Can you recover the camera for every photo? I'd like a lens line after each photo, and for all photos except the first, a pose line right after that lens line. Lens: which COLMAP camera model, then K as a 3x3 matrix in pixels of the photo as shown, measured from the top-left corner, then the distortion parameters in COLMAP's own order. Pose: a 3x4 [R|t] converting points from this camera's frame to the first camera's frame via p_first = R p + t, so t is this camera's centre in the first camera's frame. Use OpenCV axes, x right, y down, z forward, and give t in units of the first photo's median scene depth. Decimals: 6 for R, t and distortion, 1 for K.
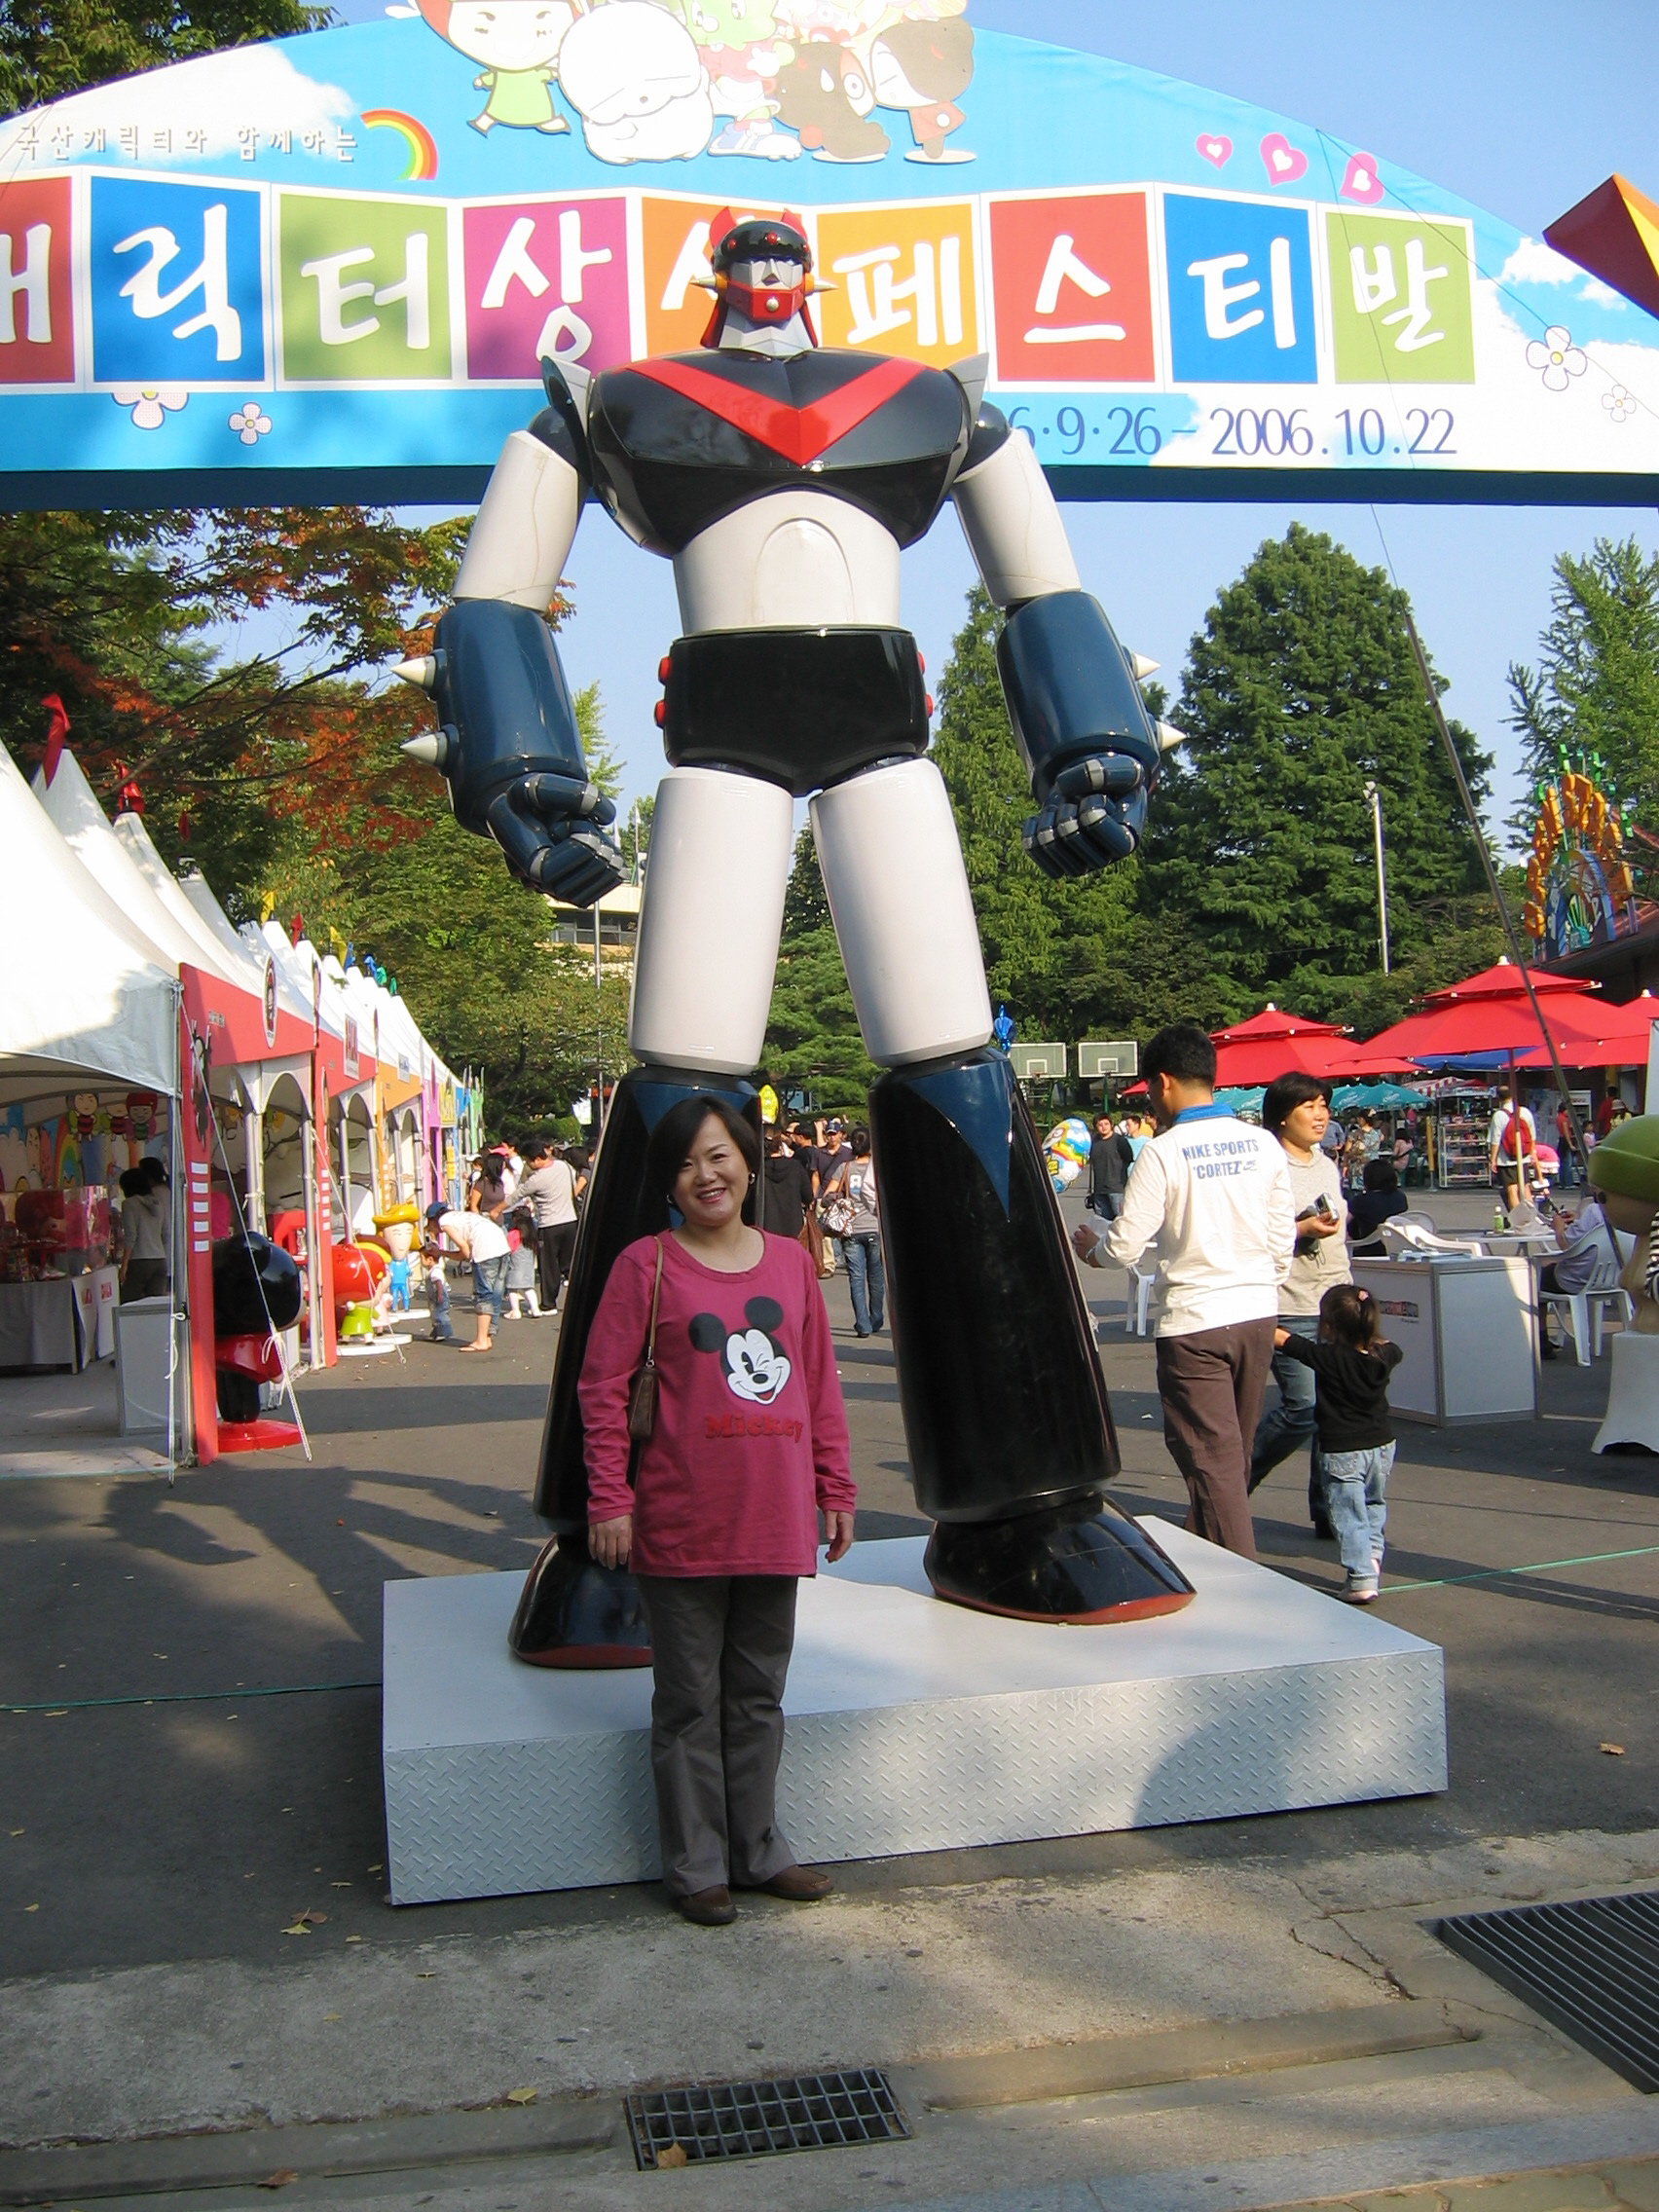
lens RADIAL K [[2478.2, 0, 835.3], [0, 2478.2, 1105.3], [0, 0, 1]] dist [-0.107807, 0.000000]
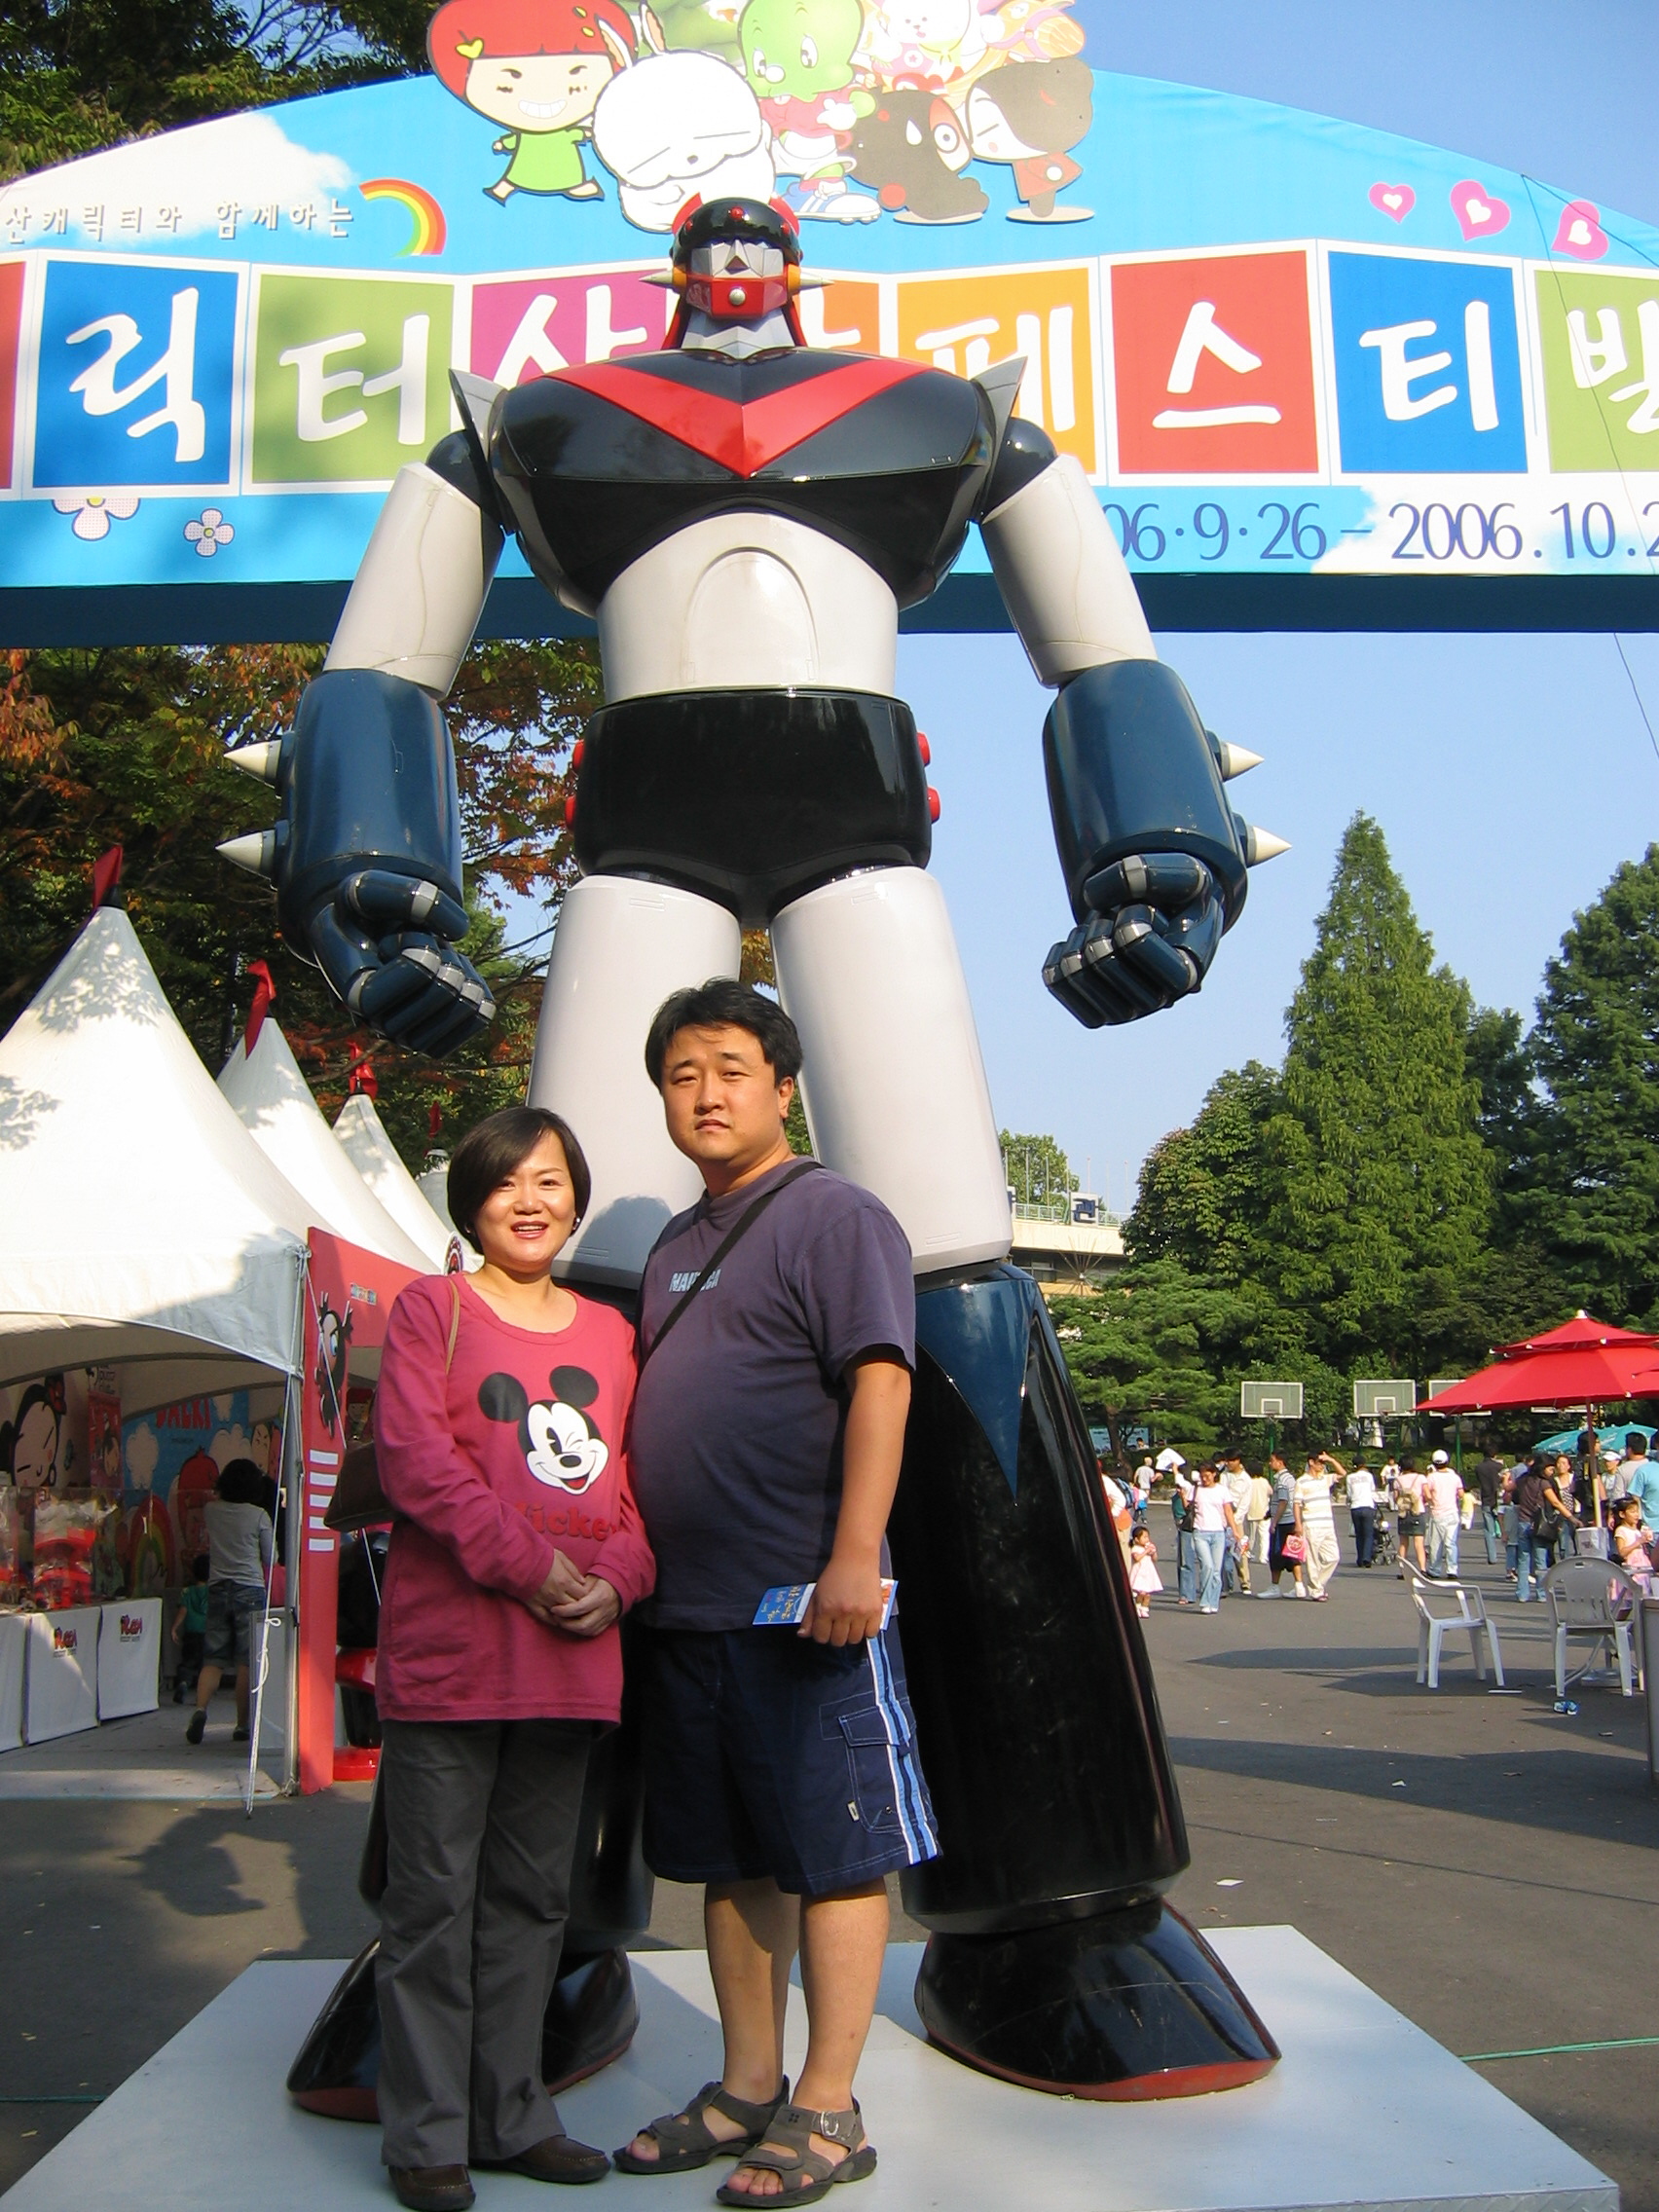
lens RADIAL K [[2478.2, 0, 819.8], [0, 2478.2, 1092.9], [0, 0, 1]] dist [-0.107807, 0.000000]
pose [[0.988520, 0.004348, -0.151030, 0.091306], [-0.025456, 0.990089, -0.138112, 0.022370], [0.148932, 0.140371, 0.978834, 0.216213]]
